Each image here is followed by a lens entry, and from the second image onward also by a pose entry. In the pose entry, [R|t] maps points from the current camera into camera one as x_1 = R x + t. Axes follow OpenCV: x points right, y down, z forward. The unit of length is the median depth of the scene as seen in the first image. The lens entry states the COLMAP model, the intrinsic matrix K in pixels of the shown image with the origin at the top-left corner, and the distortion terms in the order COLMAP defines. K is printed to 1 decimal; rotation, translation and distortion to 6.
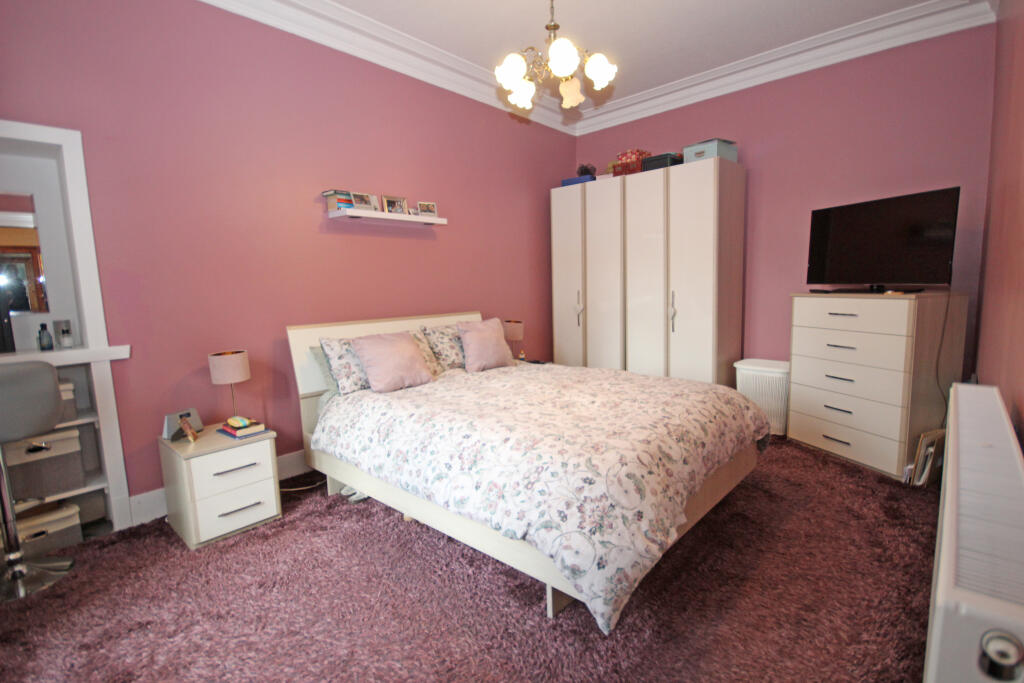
lens RADIAL K [[479.2, 0, 512.0], [0, 479.2, 341.5], [0, 0, 1]] dist [-0.000811, -0.000370]
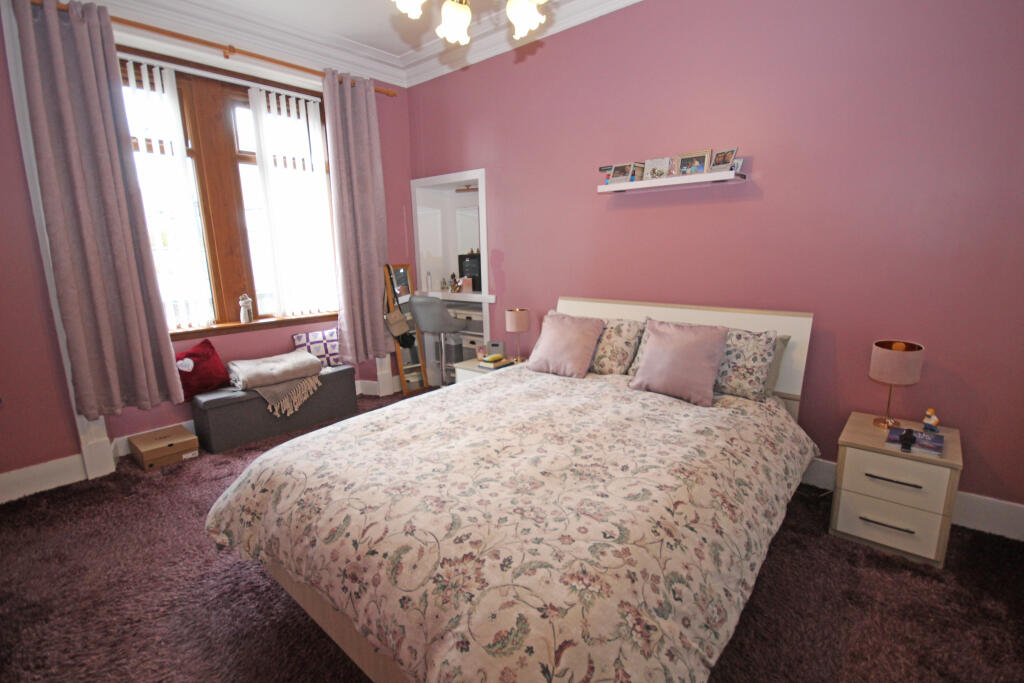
lens RADIAL K [[472.6, 0, 519.5], [0, 472.6, 344.2], [0, 0, 1]] dist [-0.000887, -0.000064]
pose [[0.033729, 0.222262, -0.974403, 0.831230], [-0.107264, 0.970132, 0.217575, -0.194669], [0.993658, 0.097180, 0.056562, 1.021746]]
